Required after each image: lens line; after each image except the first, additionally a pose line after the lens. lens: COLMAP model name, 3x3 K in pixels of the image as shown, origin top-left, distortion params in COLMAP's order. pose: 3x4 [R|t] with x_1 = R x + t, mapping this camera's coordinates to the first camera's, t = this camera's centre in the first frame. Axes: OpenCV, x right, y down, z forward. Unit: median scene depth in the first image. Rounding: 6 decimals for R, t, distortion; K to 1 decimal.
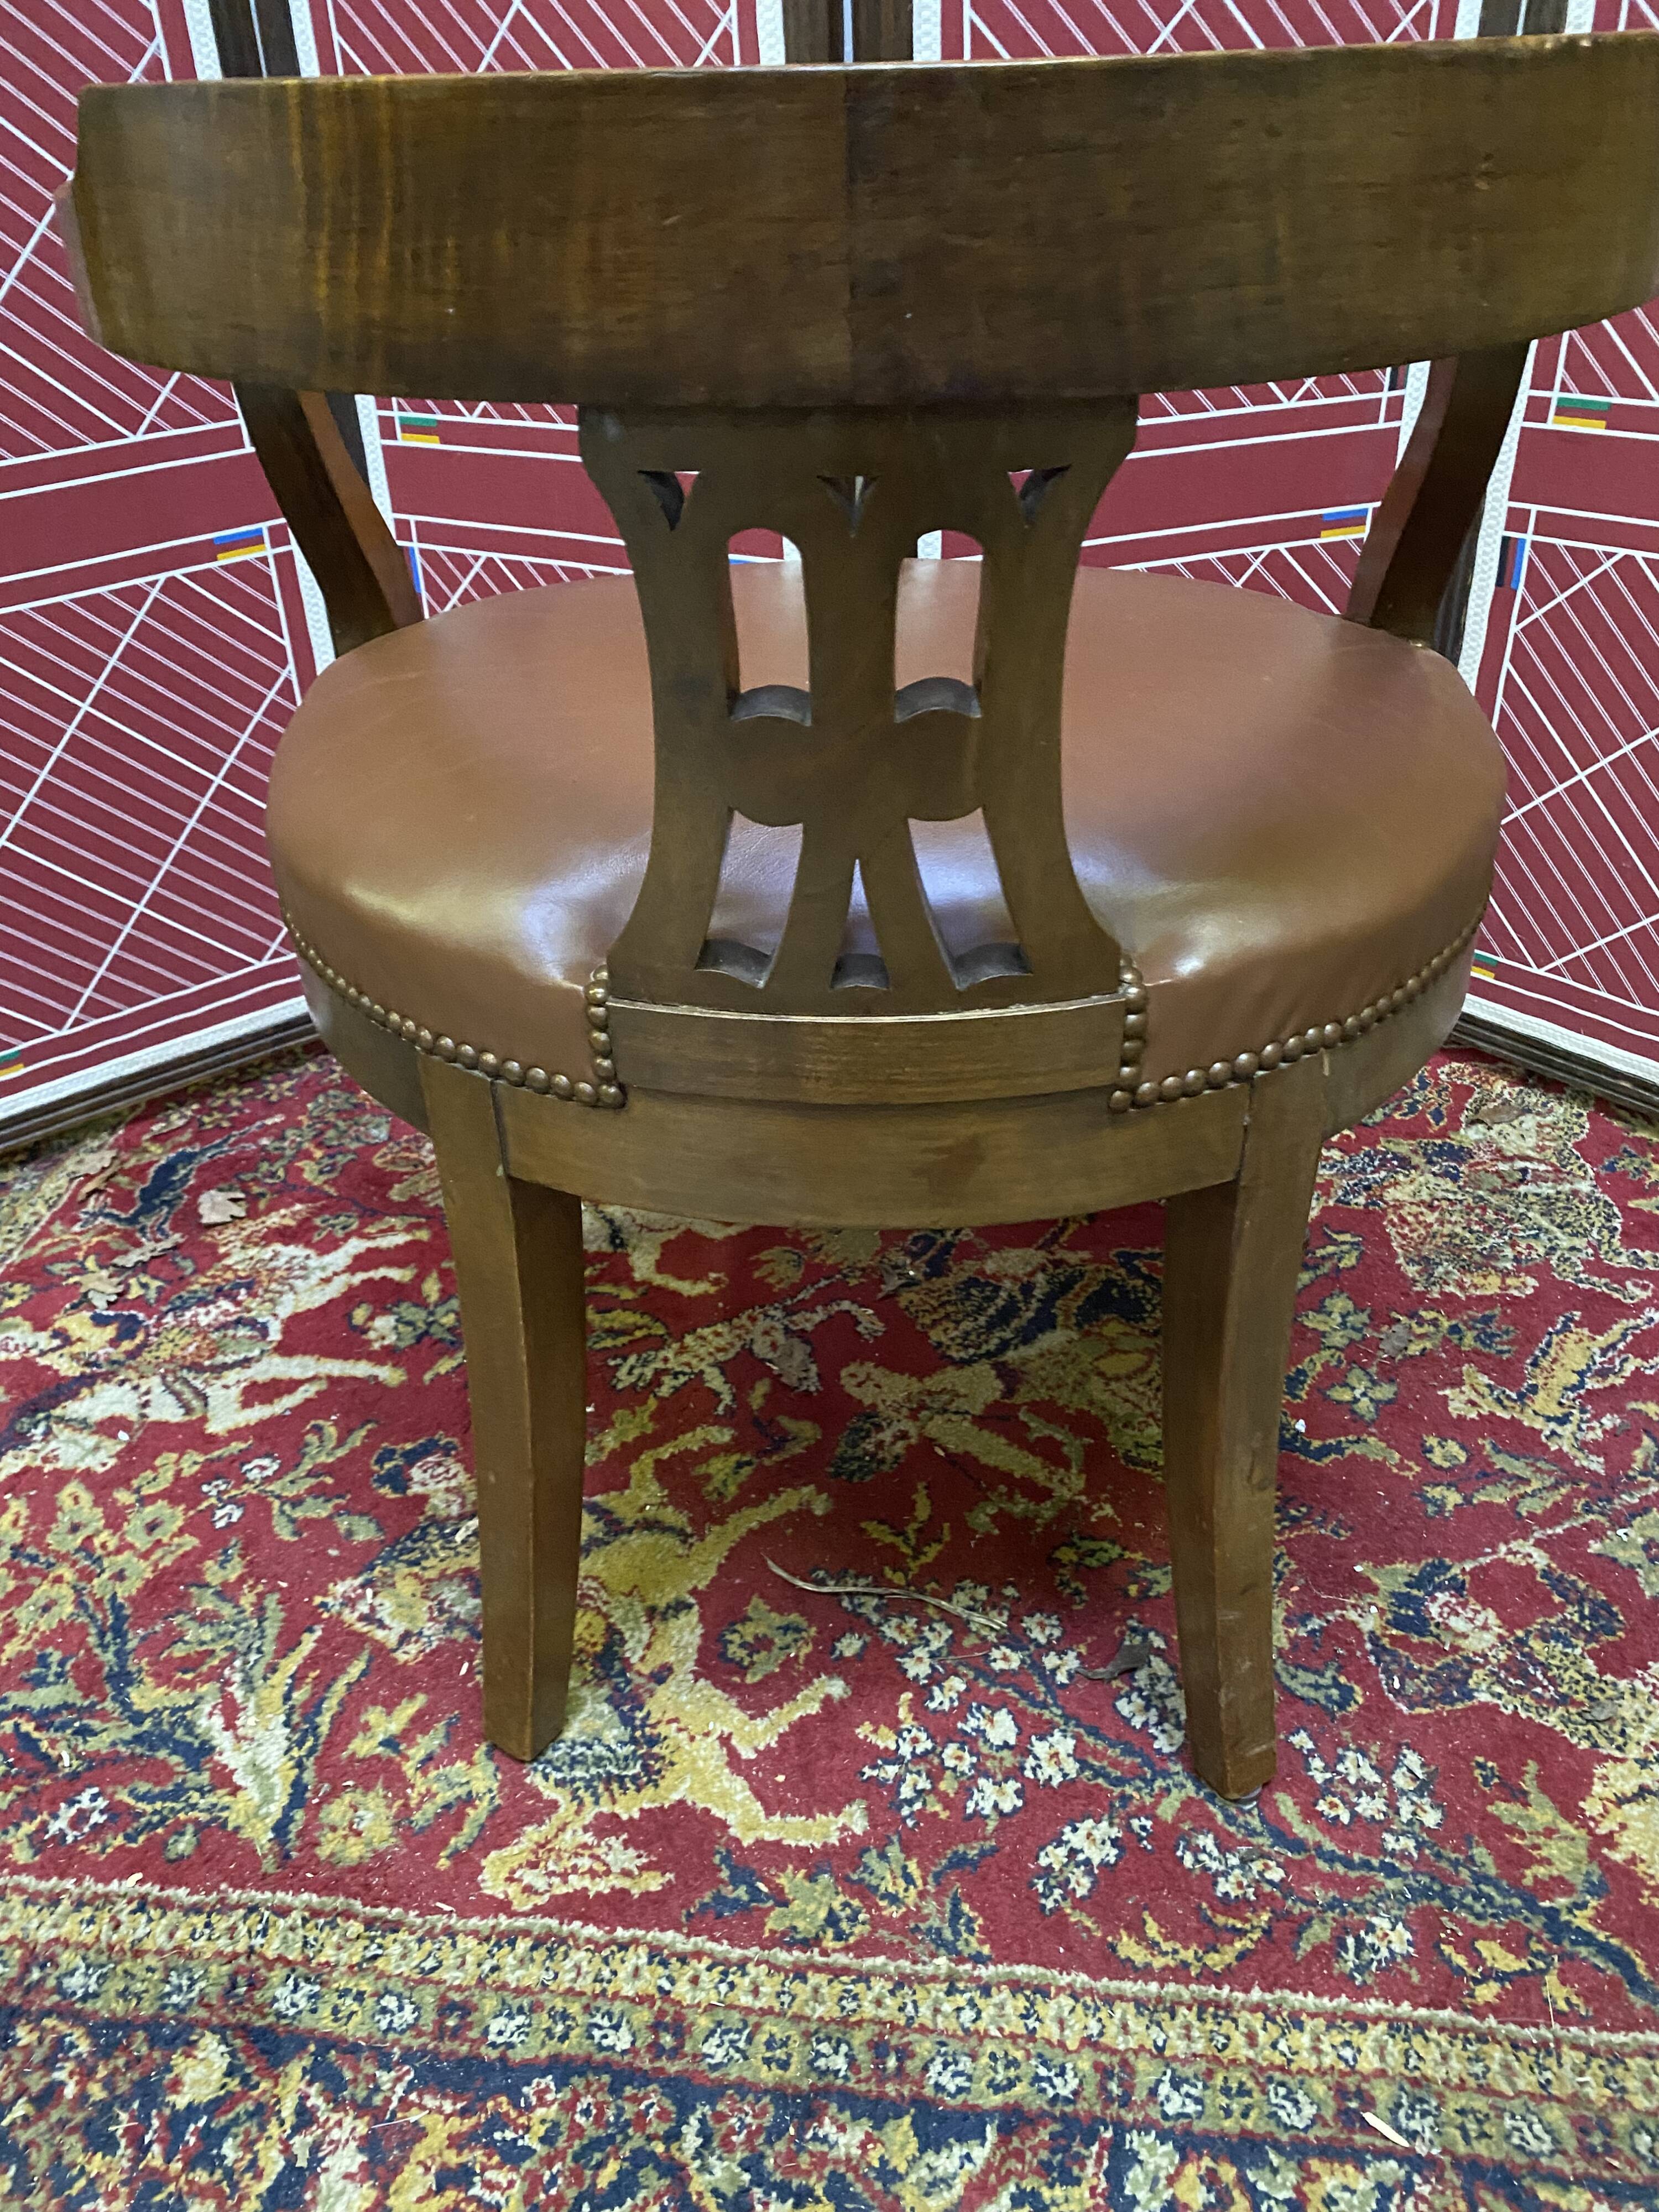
lens RADIAL K [[1706.6, 0, 816.5], [0, 1706.6, 1104.5], [0, 0, 1]] dist [0.002954, 0.005117]
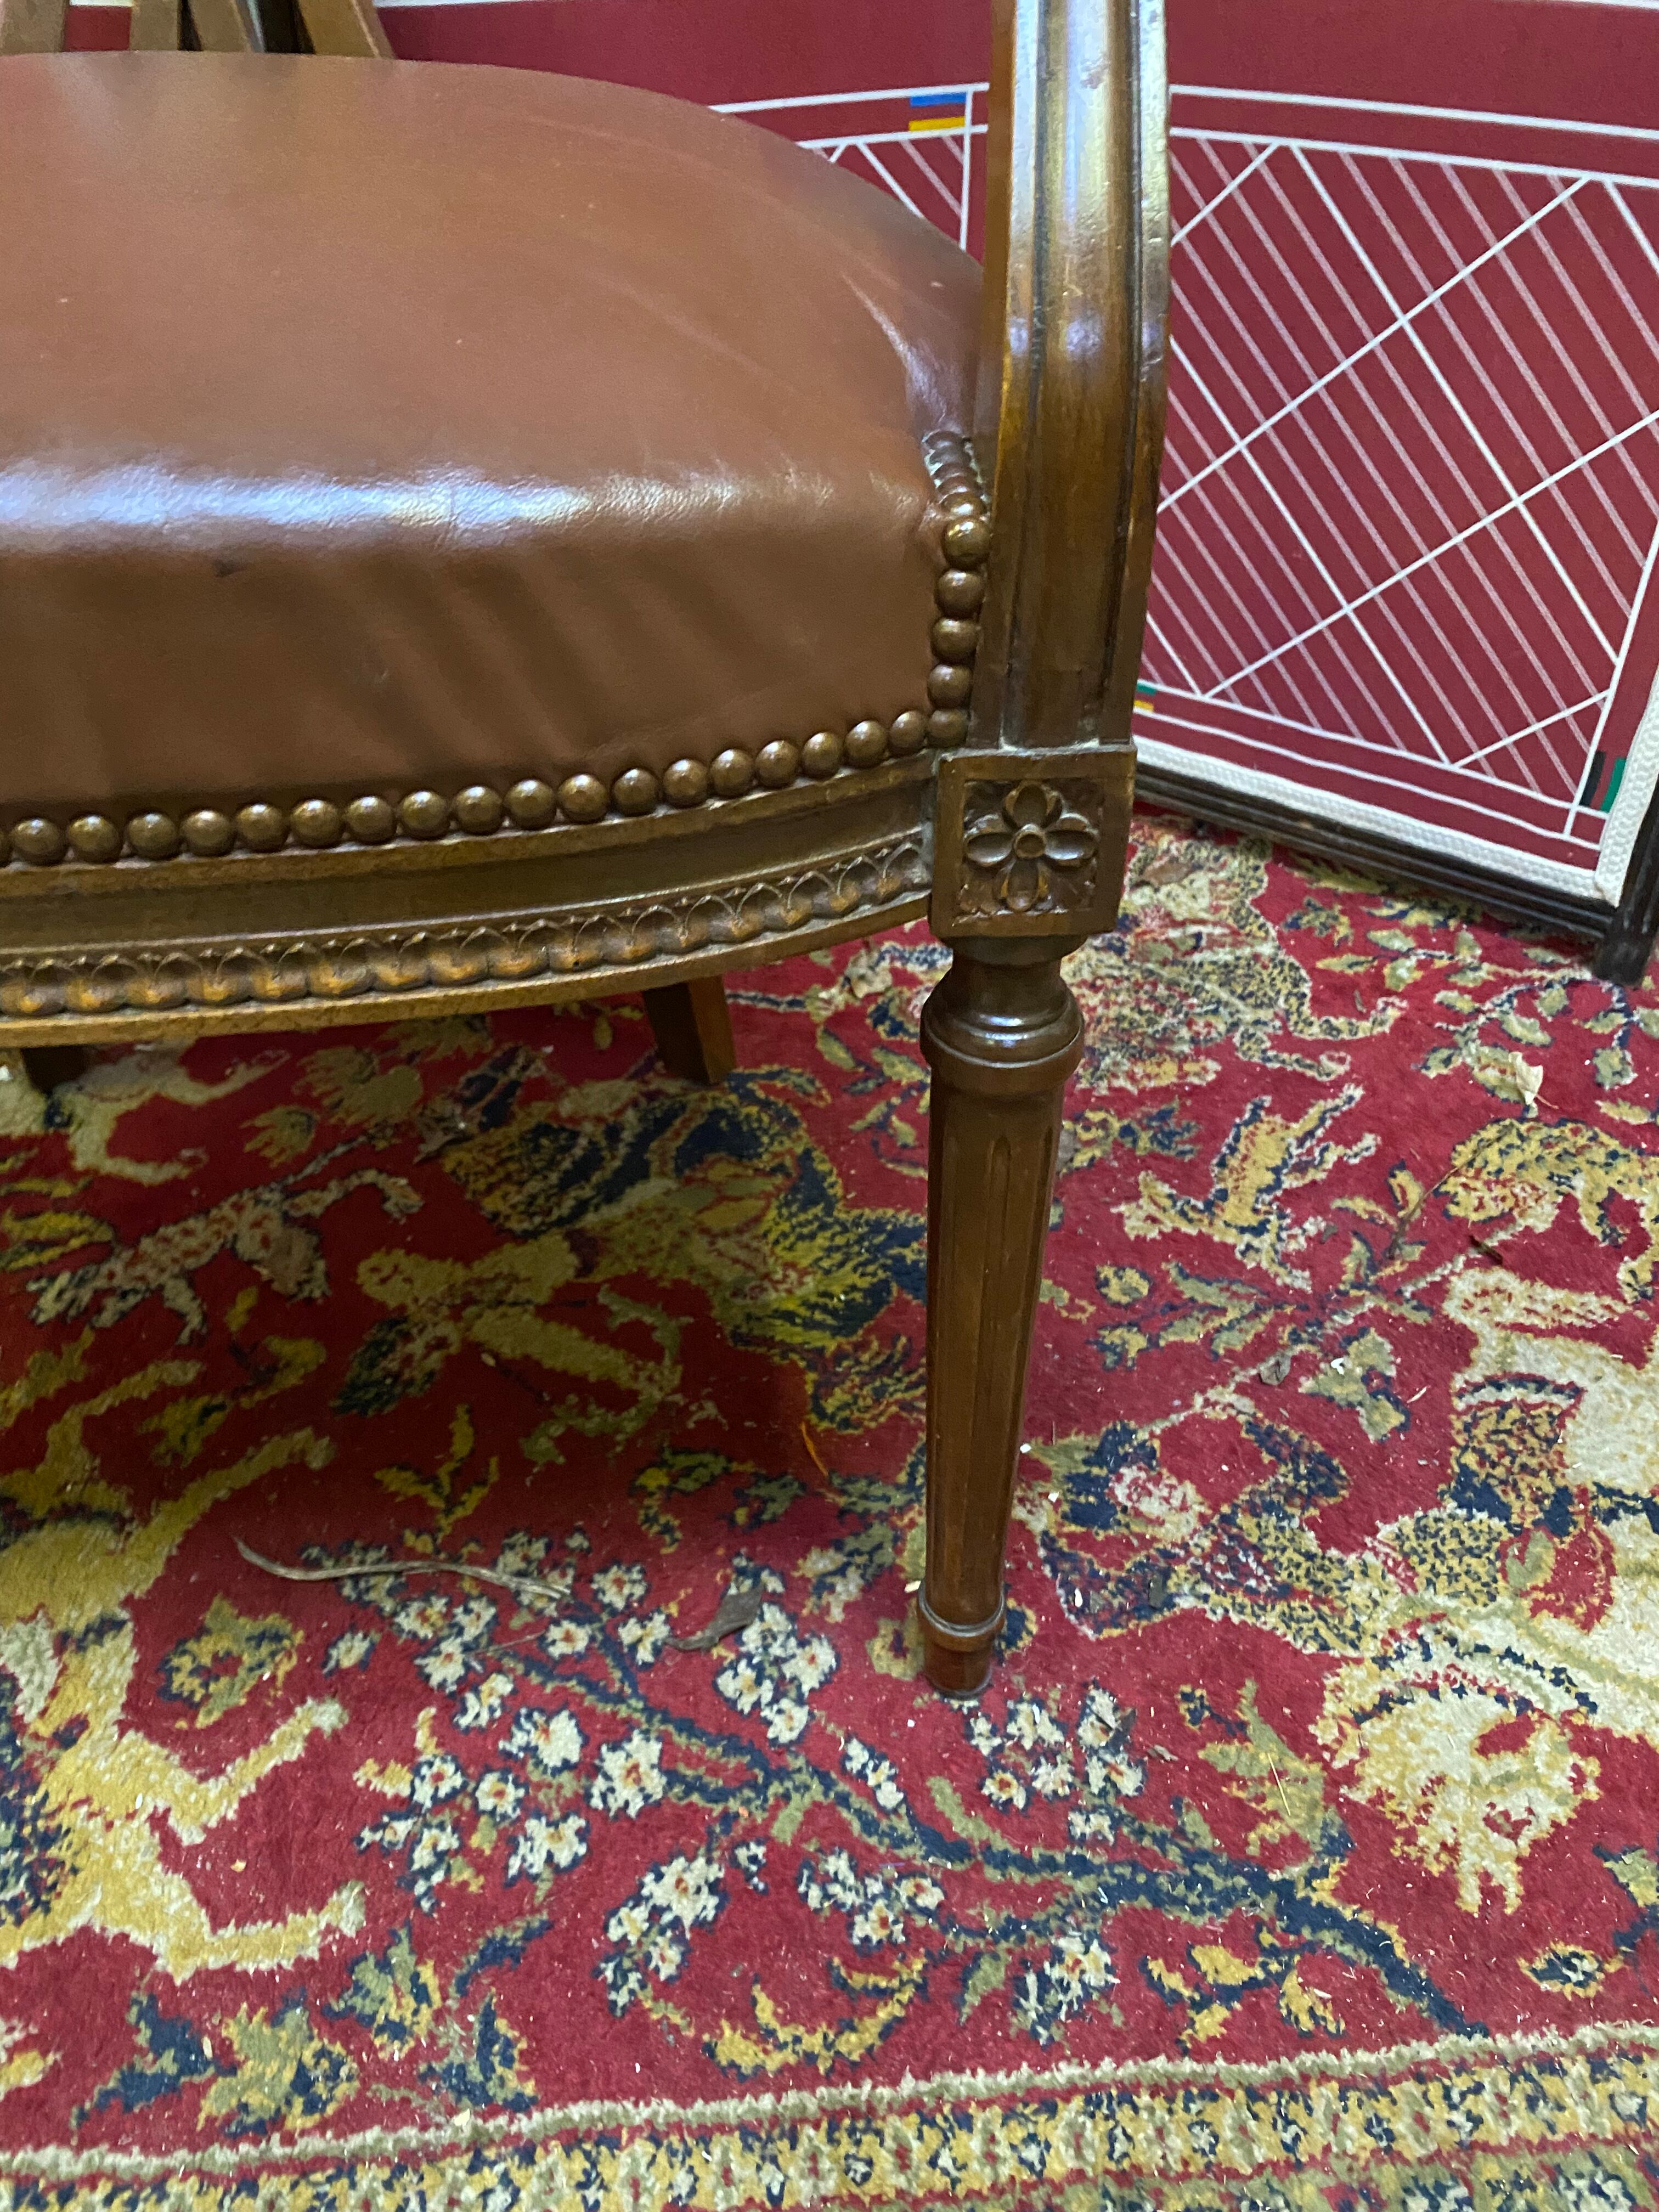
lens RADIAL K [[1706.6, 0, 841.7], [0, 1706.6, 1096.3], [0, 0, 1]] dist [0.002954, 0.005117]
pose [[0.979413, -0.089161, 0.181107, 0.111988], [0.072294, 0.992587, 0.097701, 0.030544], [-0.188475, -0.082597, 0.978598, 0.276382]]
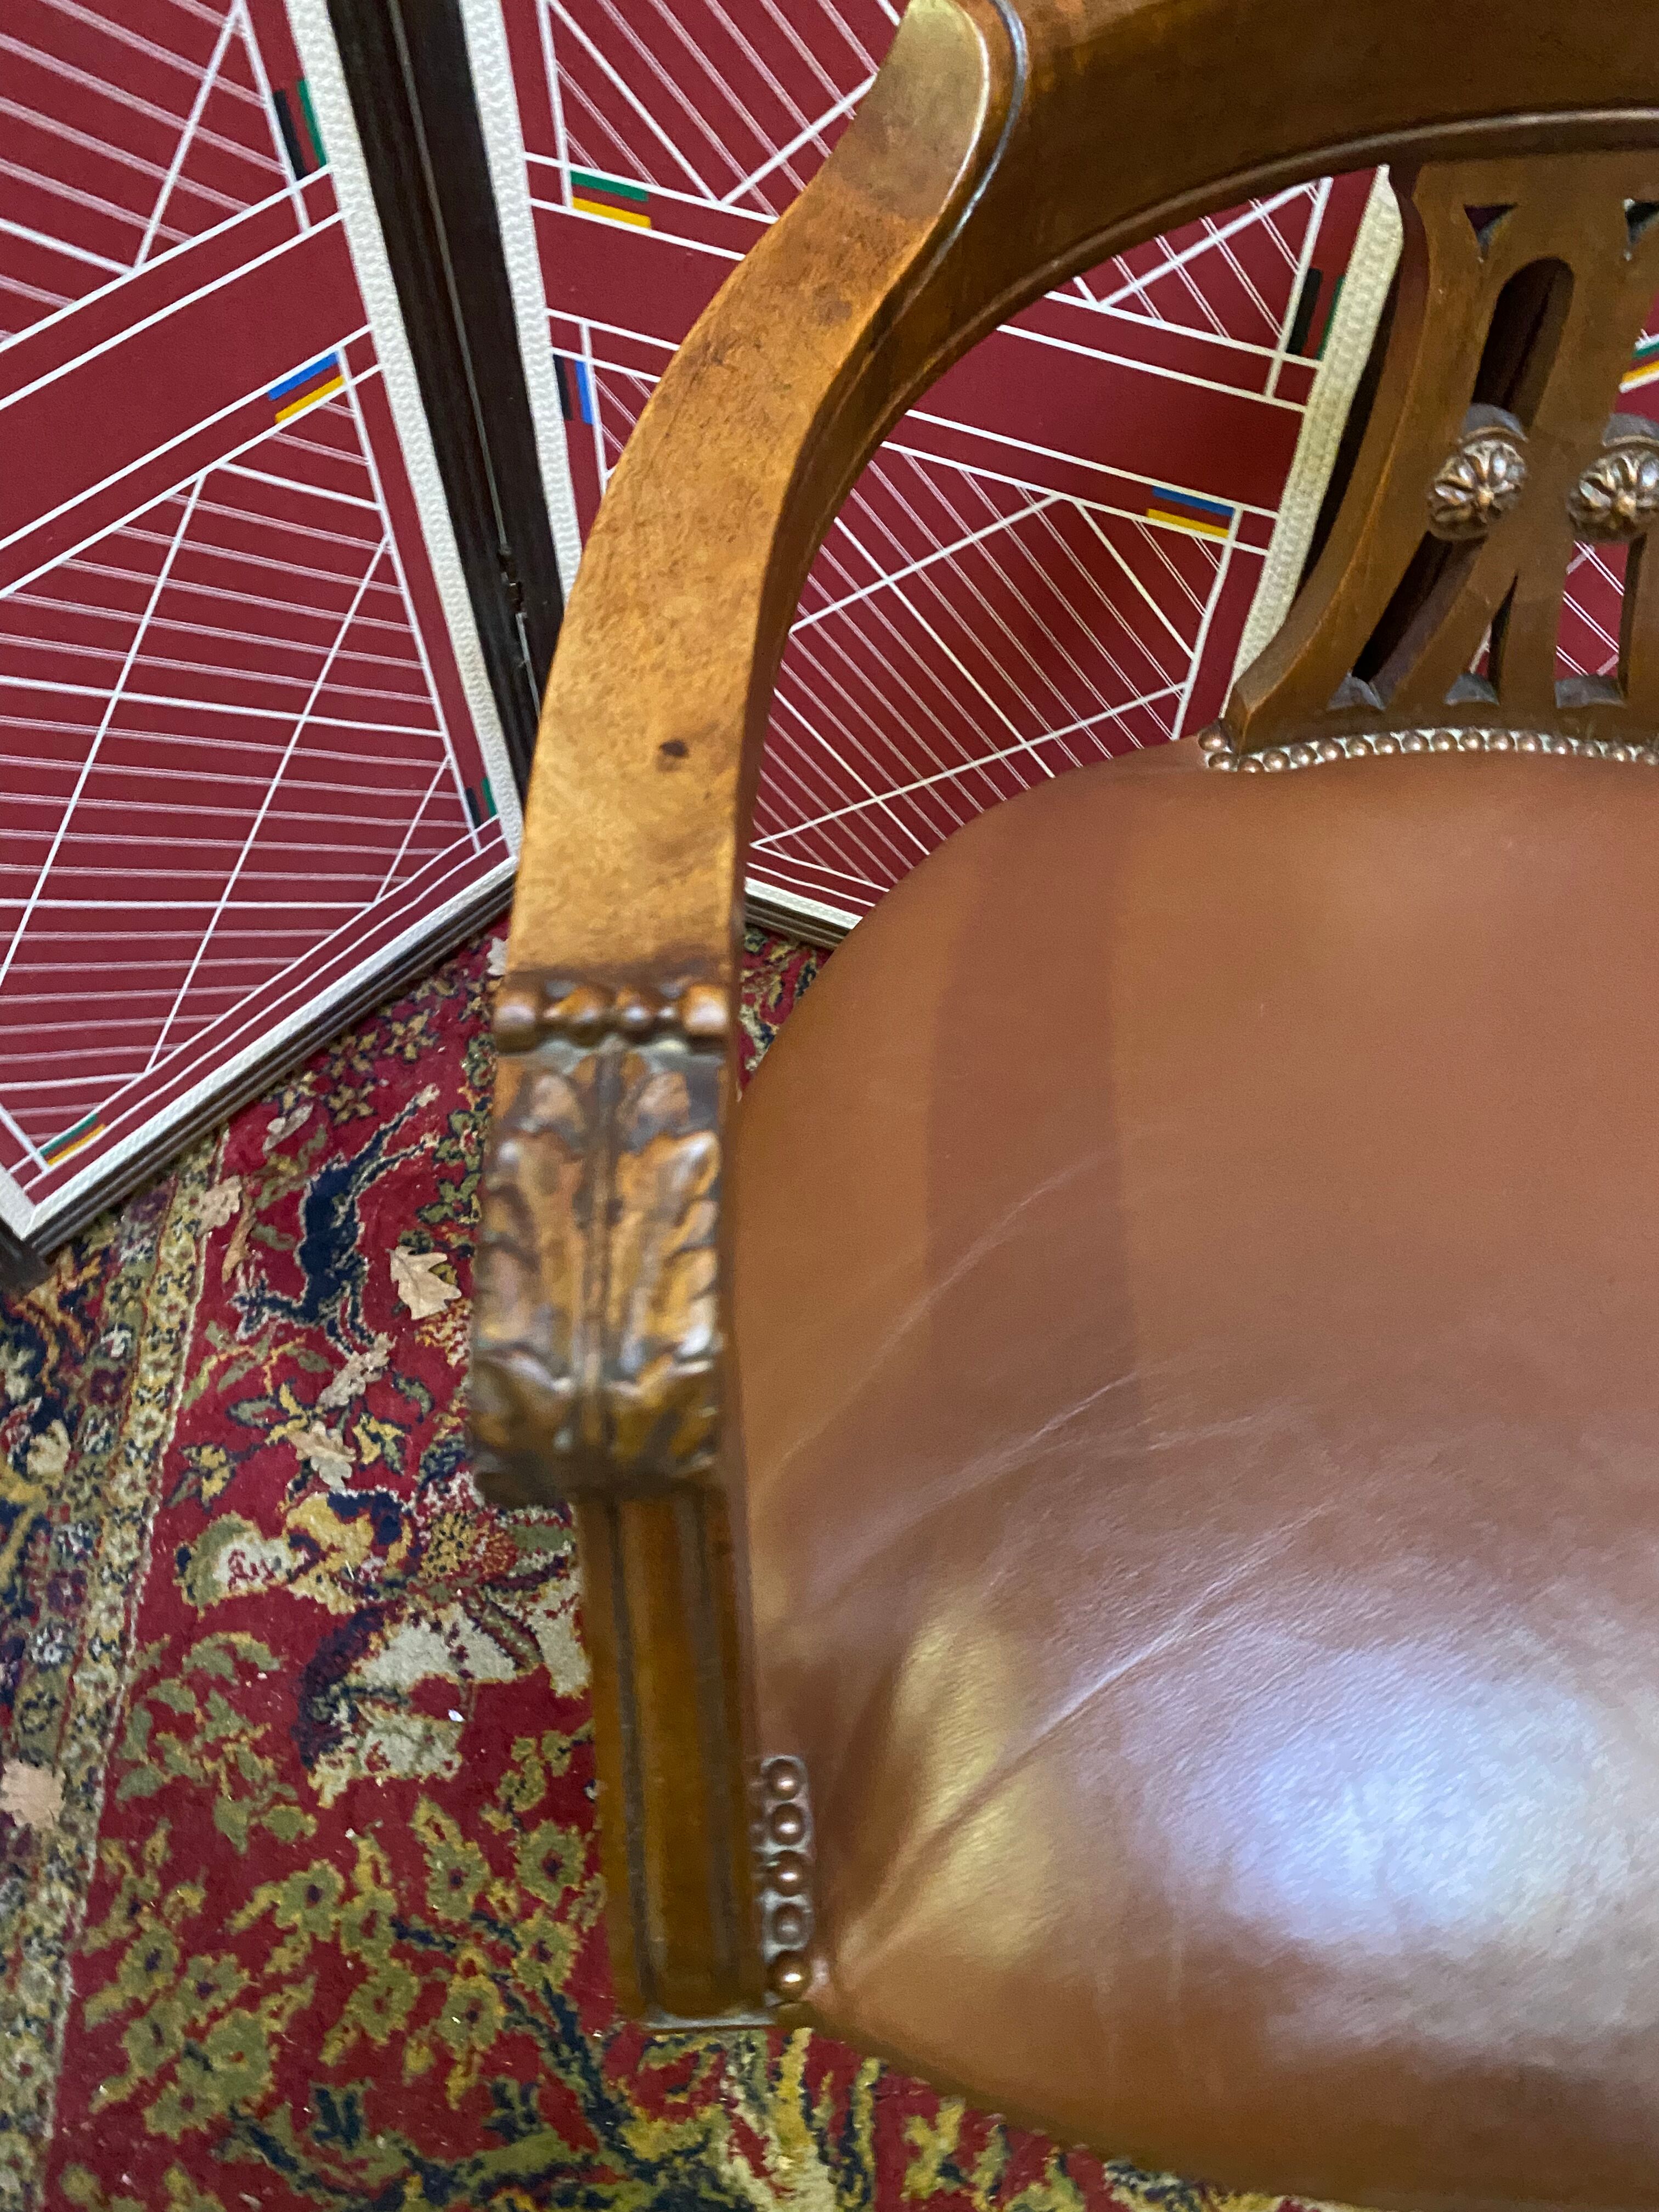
lens RADIAL K [[1706.6, 0, 853.9], [0, 1706.6, 1077.7], [0, 0, 1]] dist [0.002954, 0.005117]
pose [[0.987443, -0.098726, 0.123330, -0.334437], [0.031839, 0.889025, 0.456750, -0.520409], [-0.154736, -0.447087, 0.881005, 0.446617]]
